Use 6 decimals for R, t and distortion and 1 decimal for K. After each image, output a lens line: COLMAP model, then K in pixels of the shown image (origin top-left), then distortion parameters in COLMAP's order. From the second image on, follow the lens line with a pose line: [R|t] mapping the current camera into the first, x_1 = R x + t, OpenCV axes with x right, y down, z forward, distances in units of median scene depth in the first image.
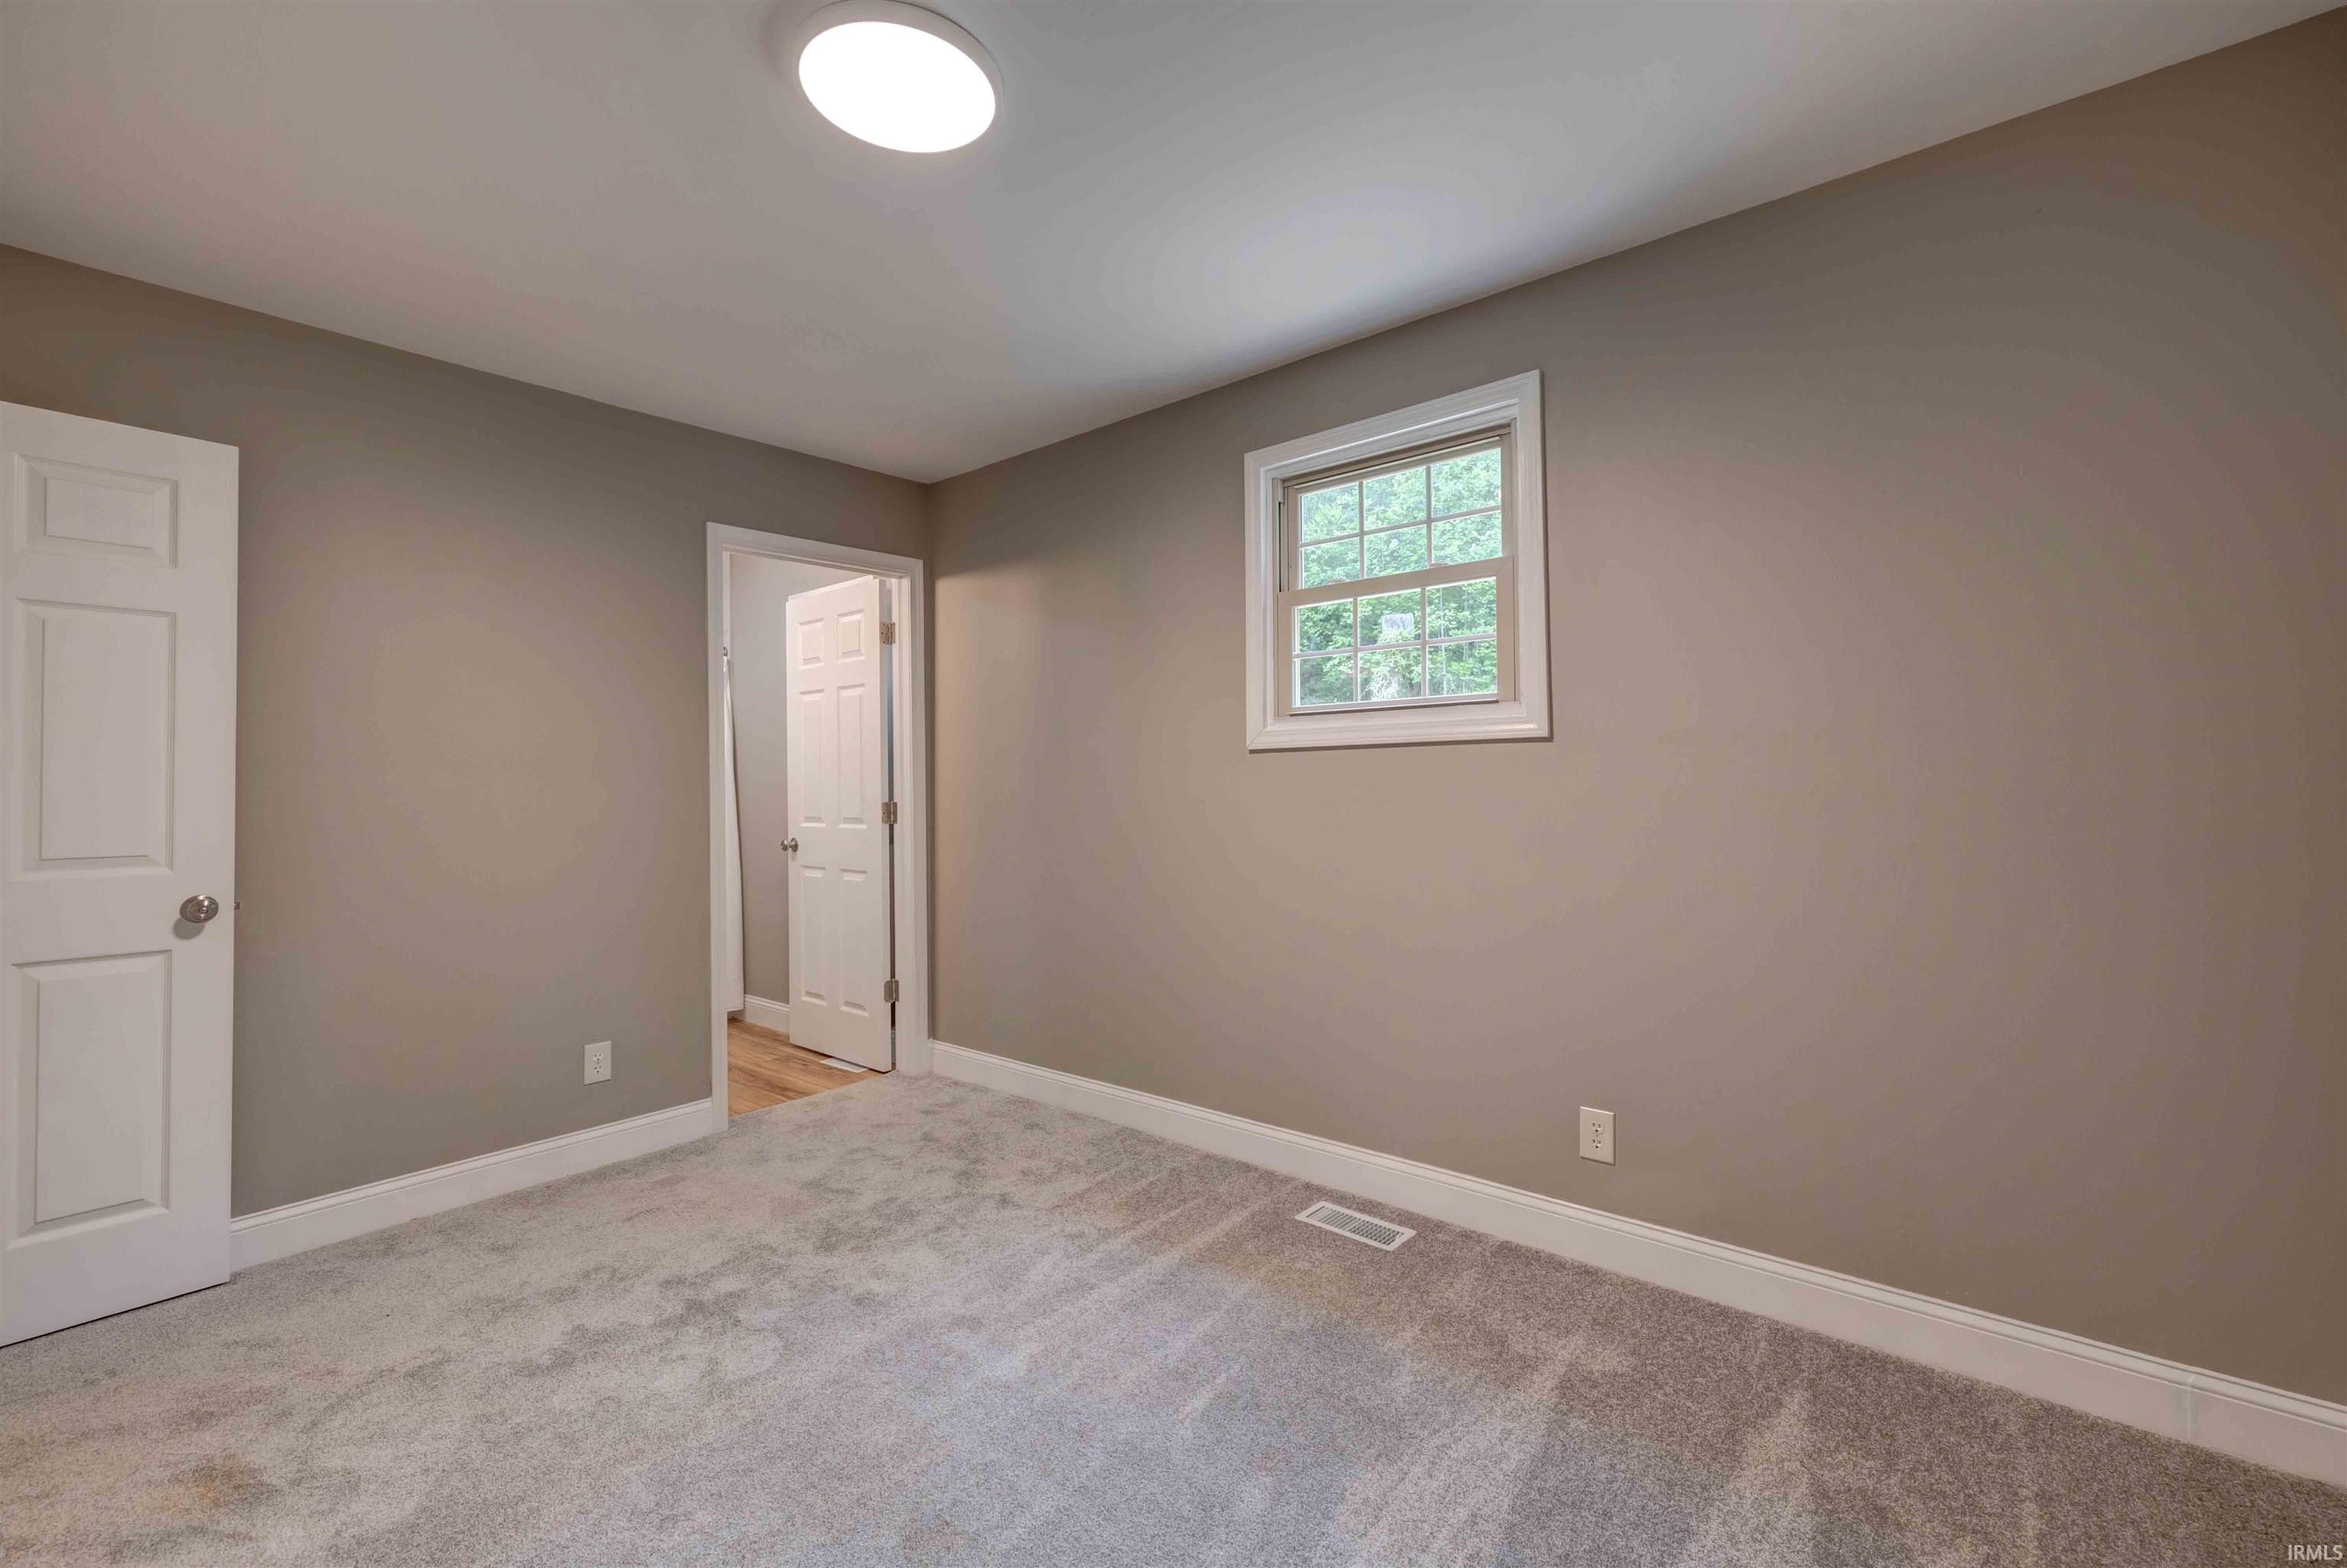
lens RADIAL K [[981.4, 0, 1181.3], [0, 981.4, 768.3], [0, 0, 1]] dist [0.001829, -0.001039]
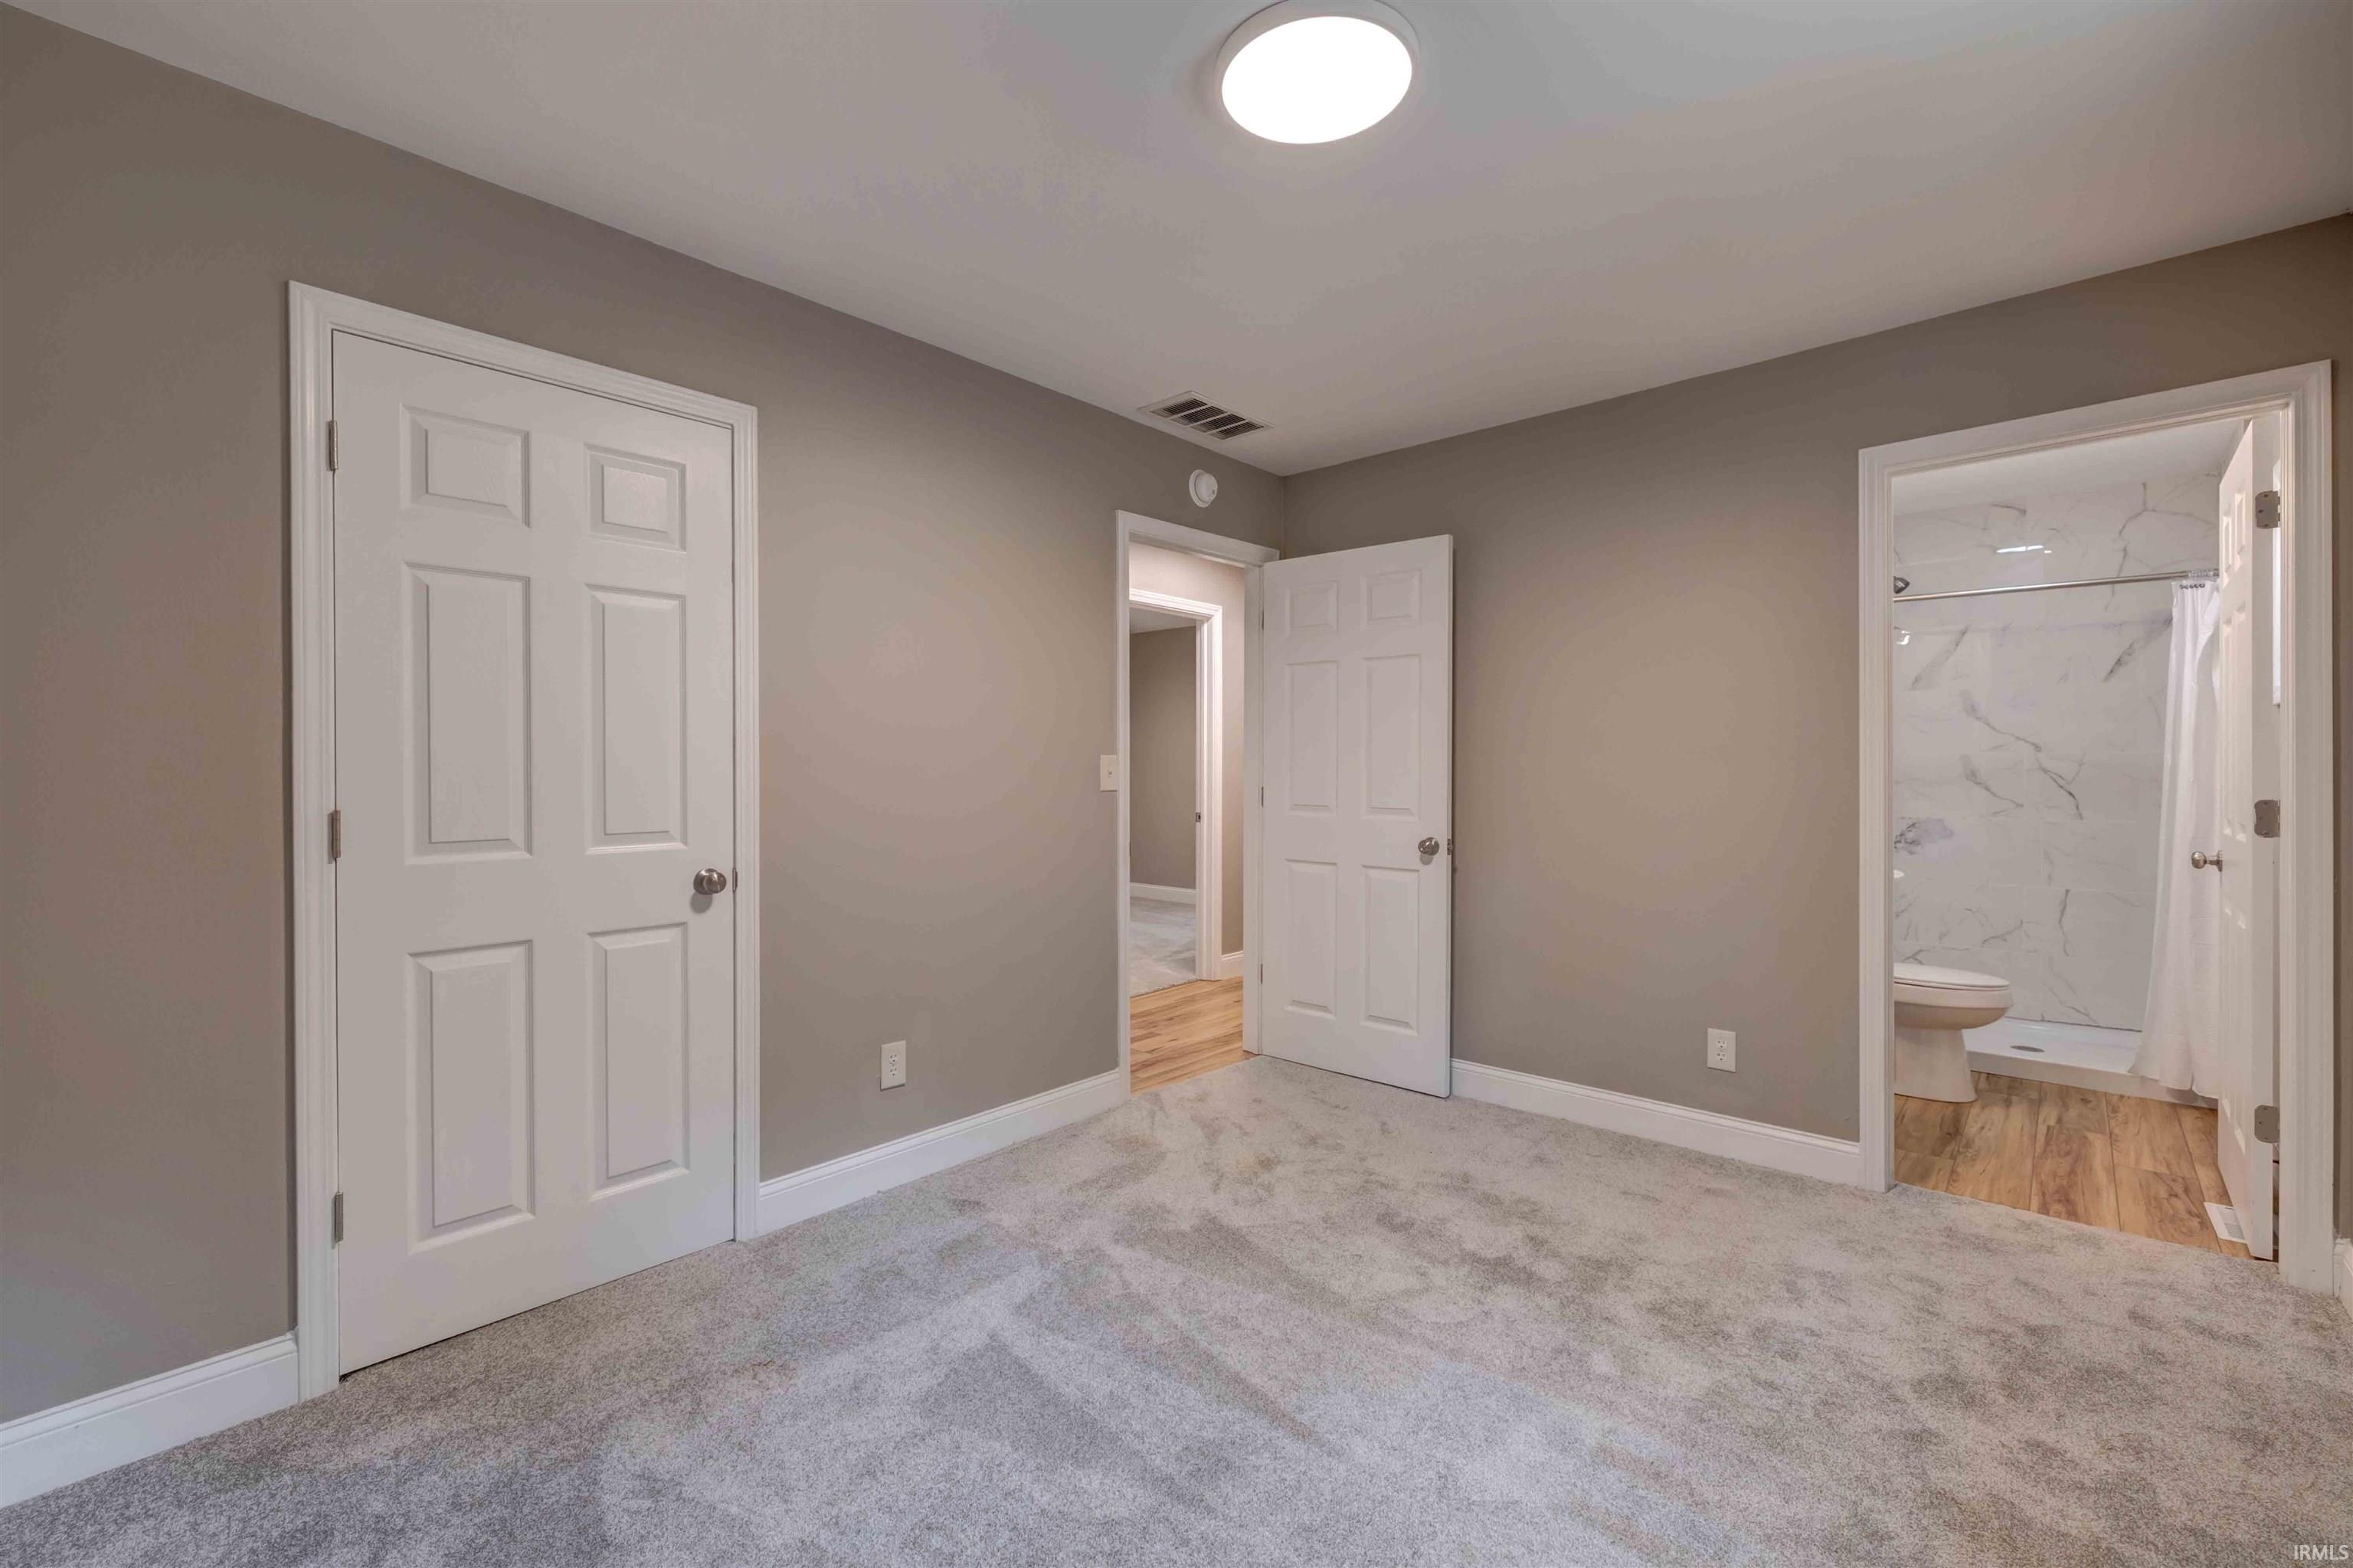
lens RADIAL K [[984.1, 0, 1169.3], [0, 984.1, 764.6], [0, 0, 1]] dist [0.001829, -0.001039]
pose [[-0.036842, 0.006444, -0.999300, 0.472793], [0.013732, 0.999888, 0.005942, 0.002258], [0.999227, -0.013504, -0.036926, 0.569411]]
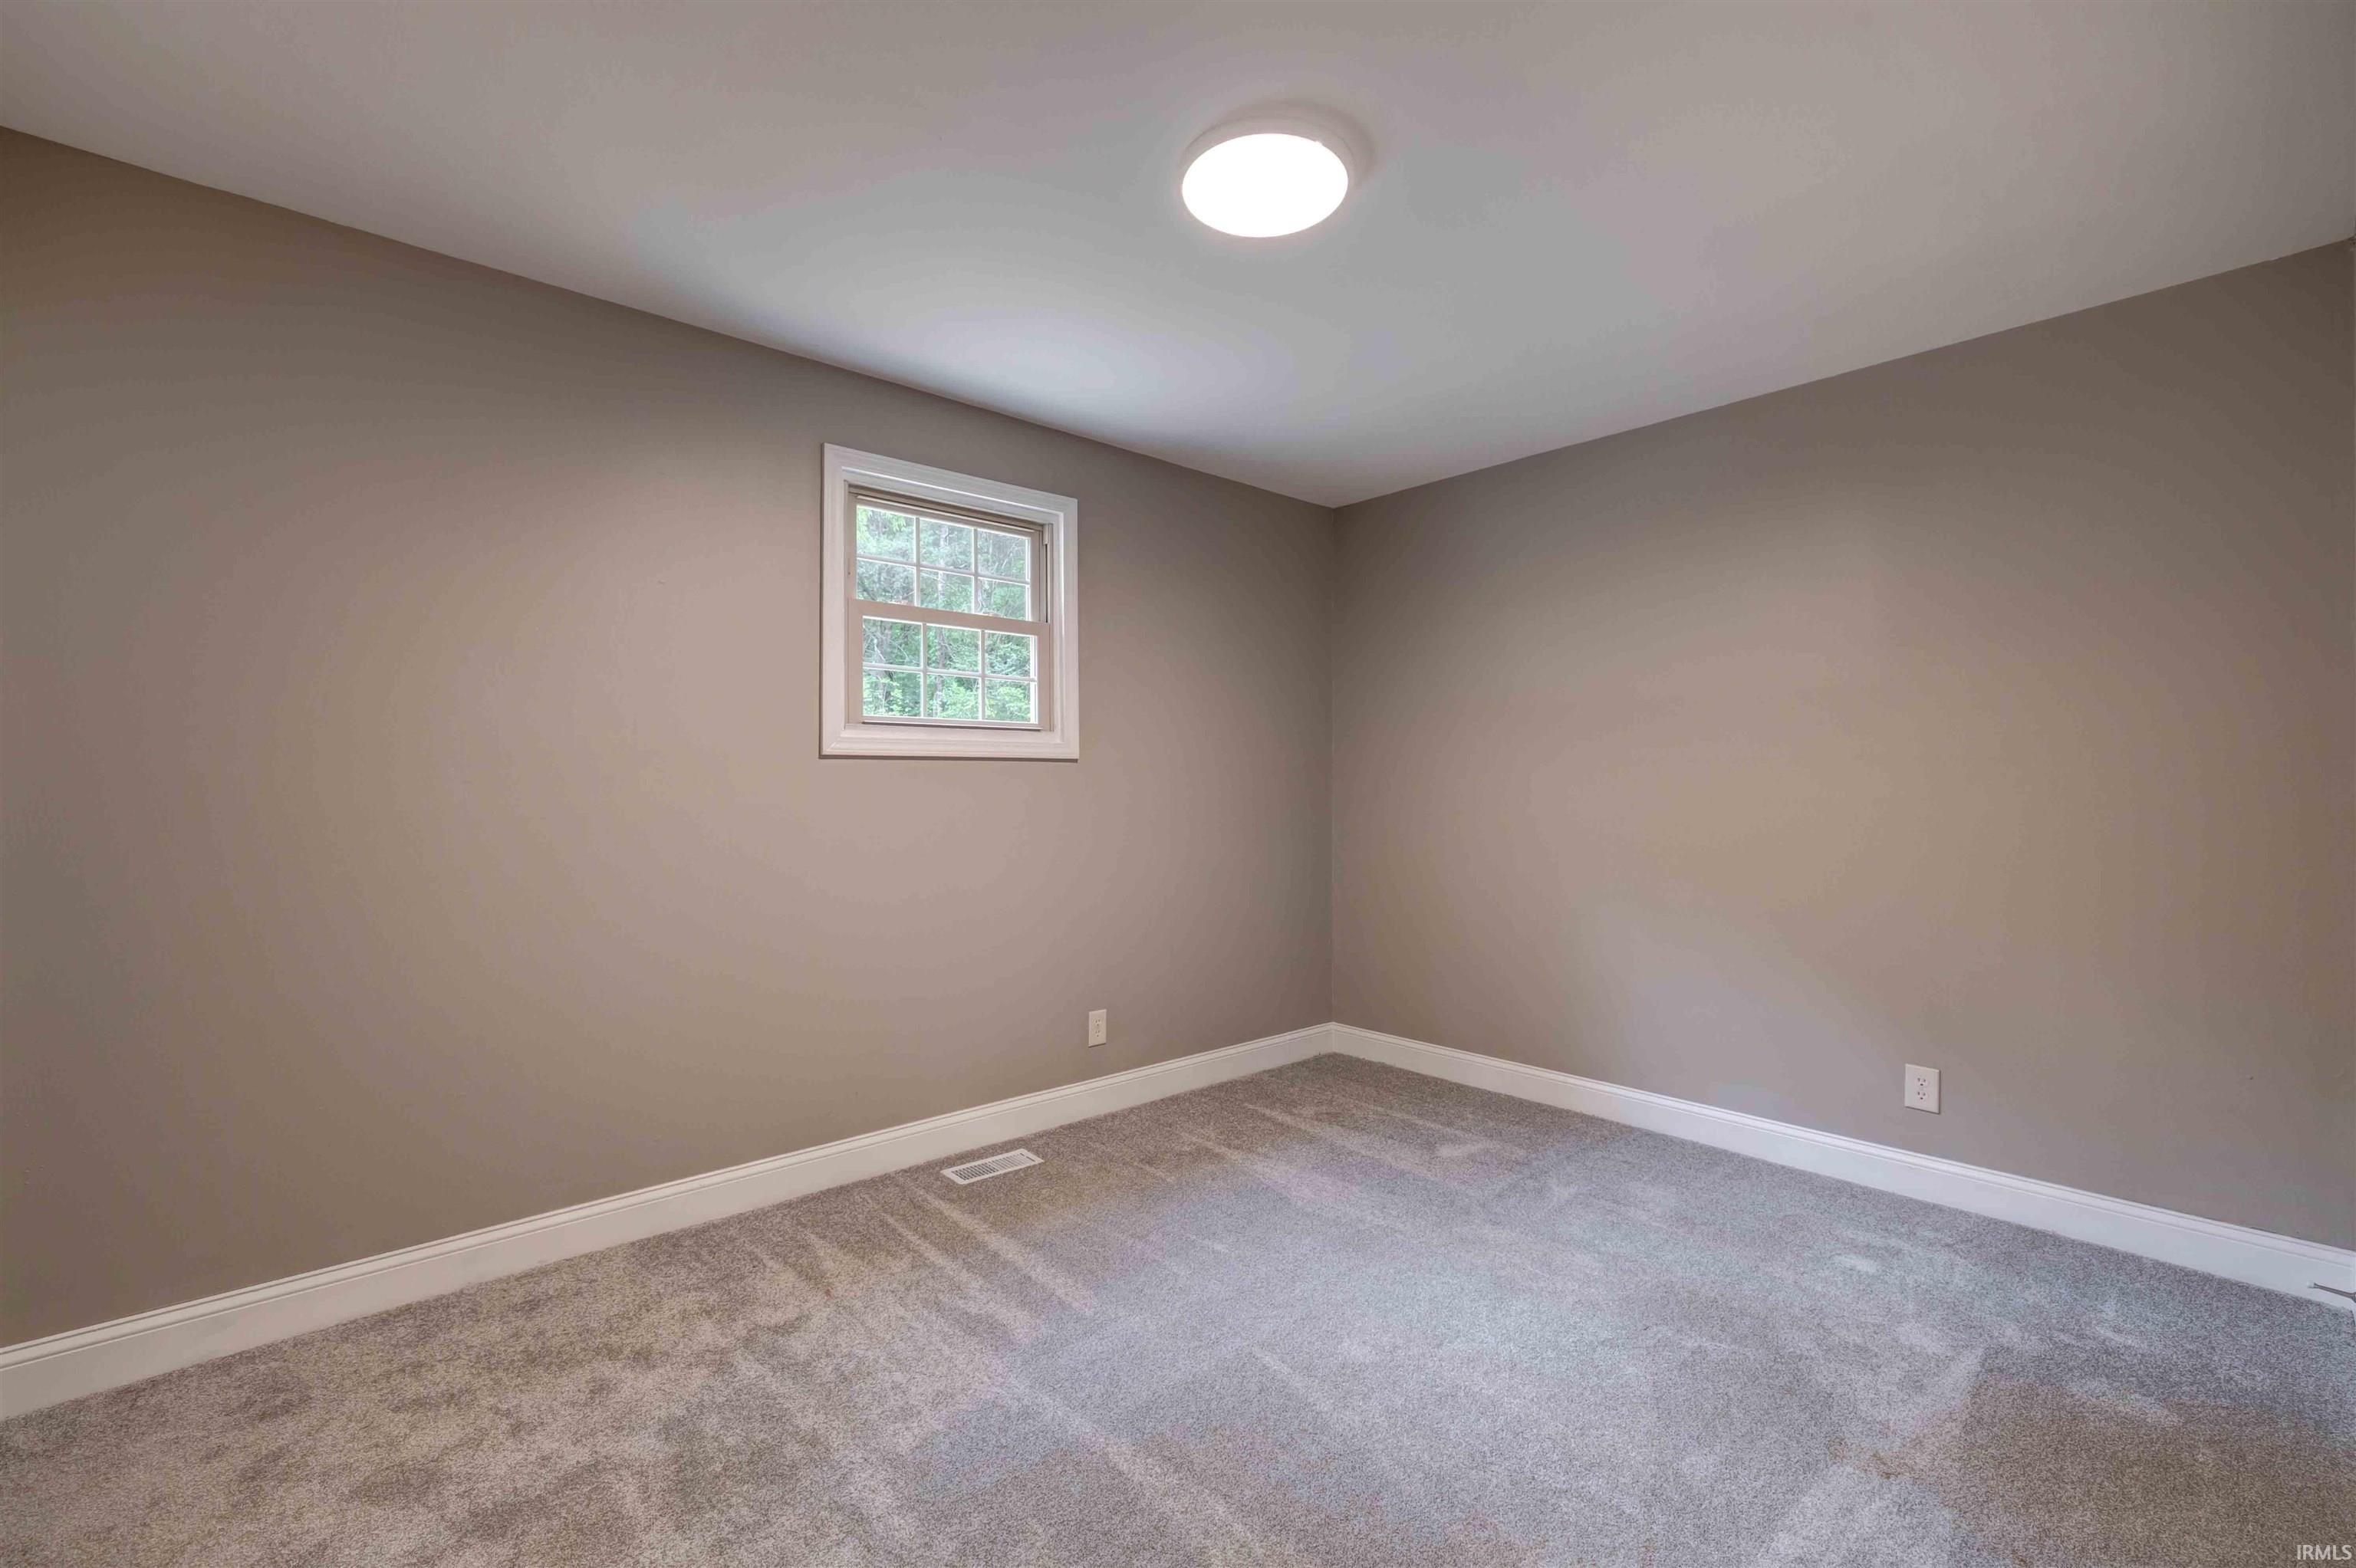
lens RADIAL K [[985.2, 0, 1195.2], [0, 985.2, 764.4], [0, 0, 1]] dist [0.001829, -0.001039]
pose [[0.147263, 0.027104, 0.988726, -0.938965], [-0.021112, 0.999483, -0.024254, 0.006438], [-0.988872, -0.017302, 0.147759, 0.576334]]
